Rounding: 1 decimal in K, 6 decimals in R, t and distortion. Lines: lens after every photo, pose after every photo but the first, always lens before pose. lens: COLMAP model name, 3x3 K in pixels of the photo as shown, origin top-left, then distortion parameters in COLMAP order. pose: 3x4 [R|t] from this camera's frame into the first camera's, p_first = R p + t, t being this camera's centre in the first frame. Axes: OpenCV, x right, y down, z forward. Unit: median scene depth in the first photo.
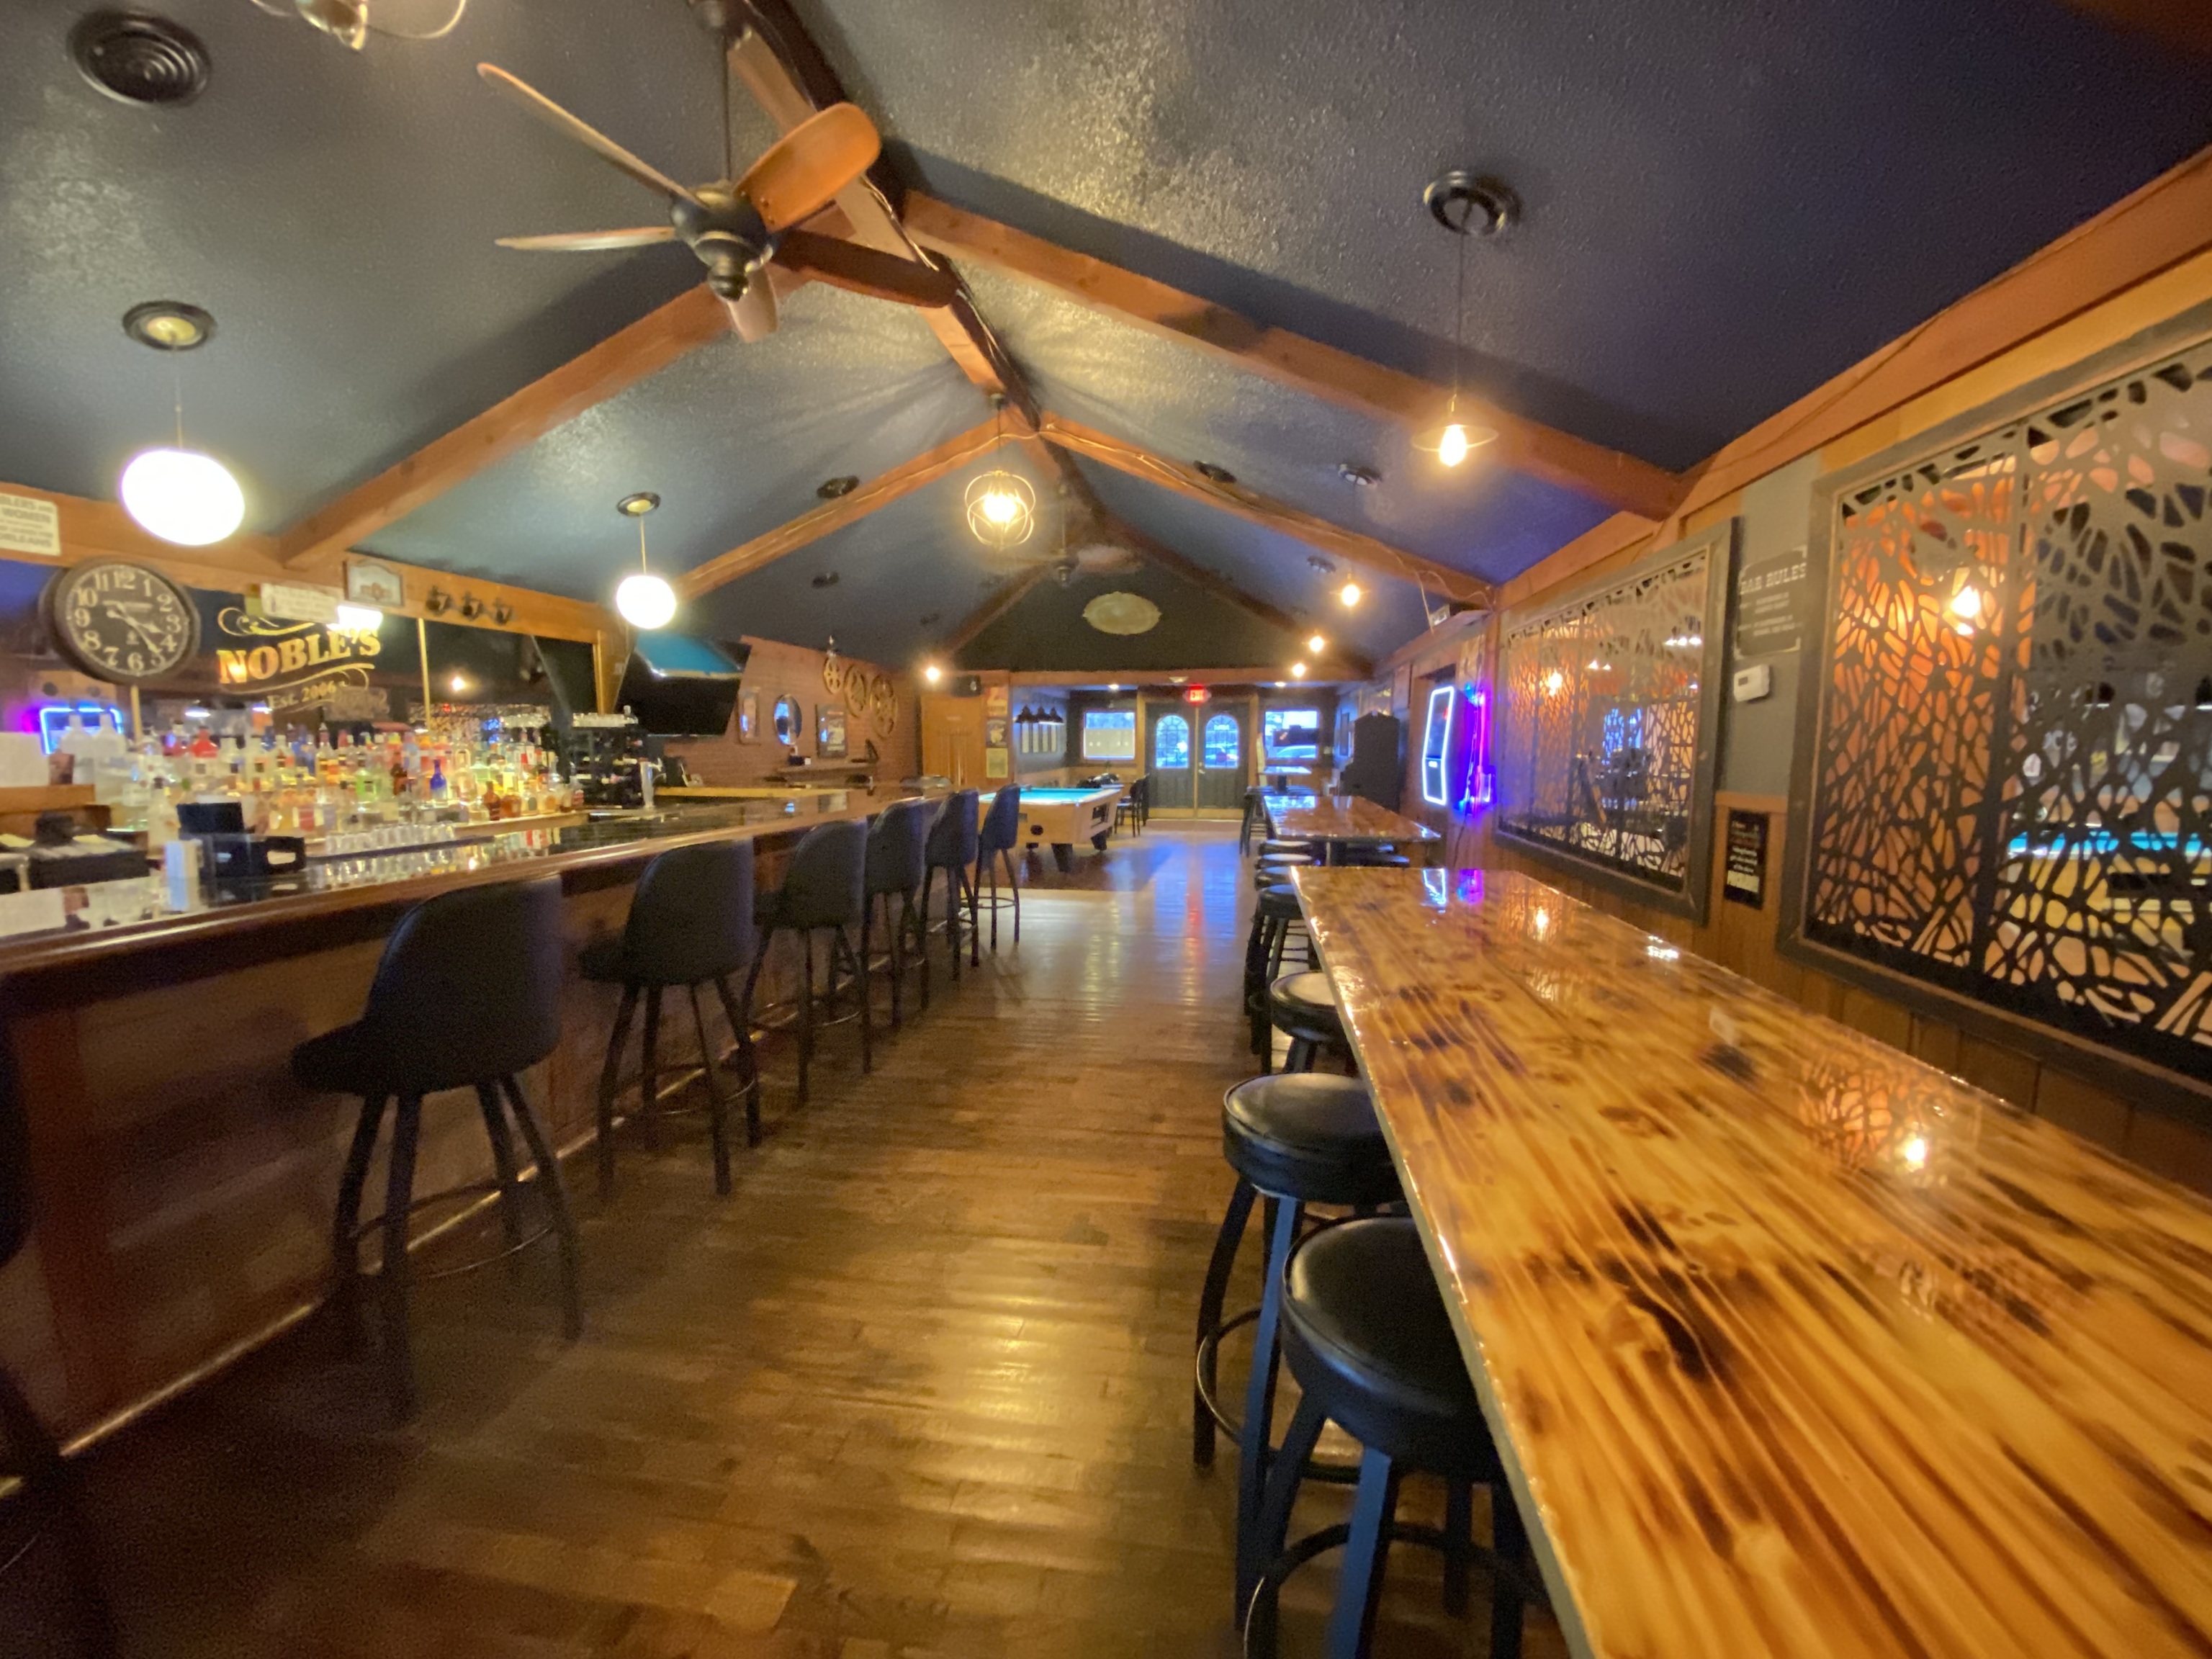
lens RADIAL K [[886.8, 0, 1109.0], [0, 886.8, 831.4], [0, 0, 1]] dist [0.024037, -0.021644]
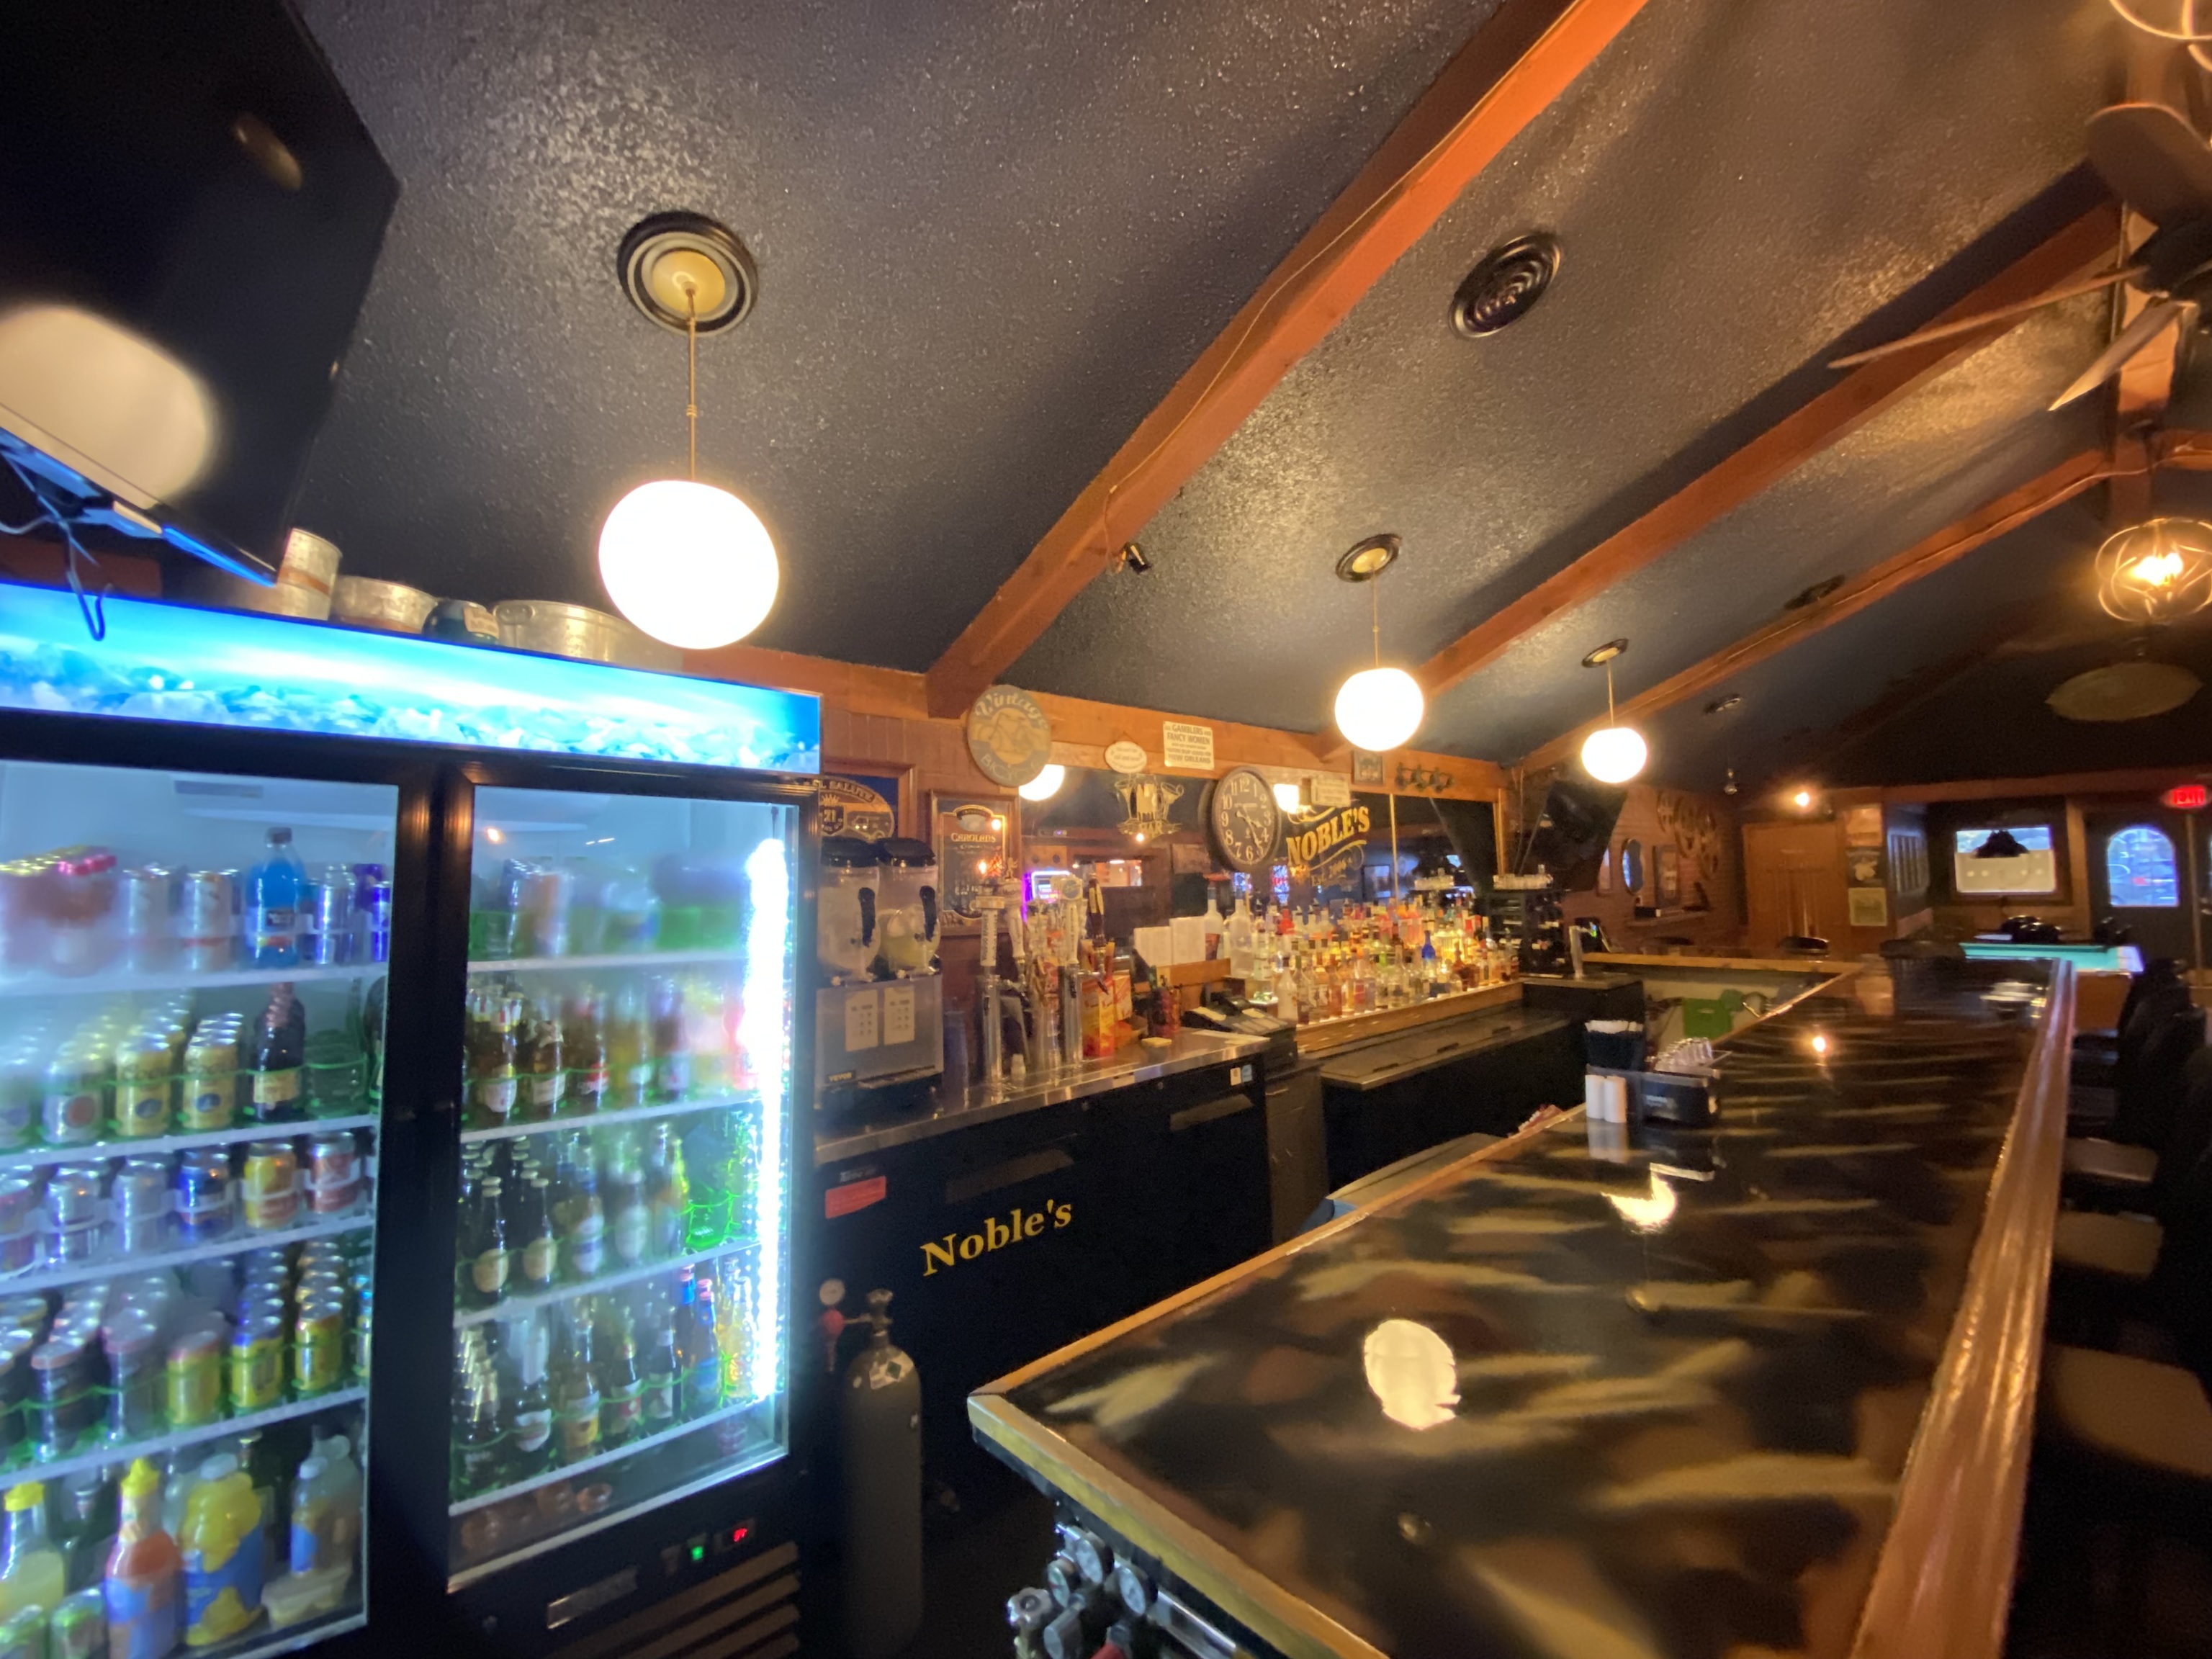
lens RADIAL K [[886.8, 0, 1109.0], [0, 886.8, 831.4], [0, 0, 1]] dist [0.024037, -0.021644]
pose [[0.772008, -0.055308, -0.633202, -0.348454], [-0.036607, 0.990684, -0.131165, -0.041258], [0.634558, 0.124441, 0.762791, -0.015205]]
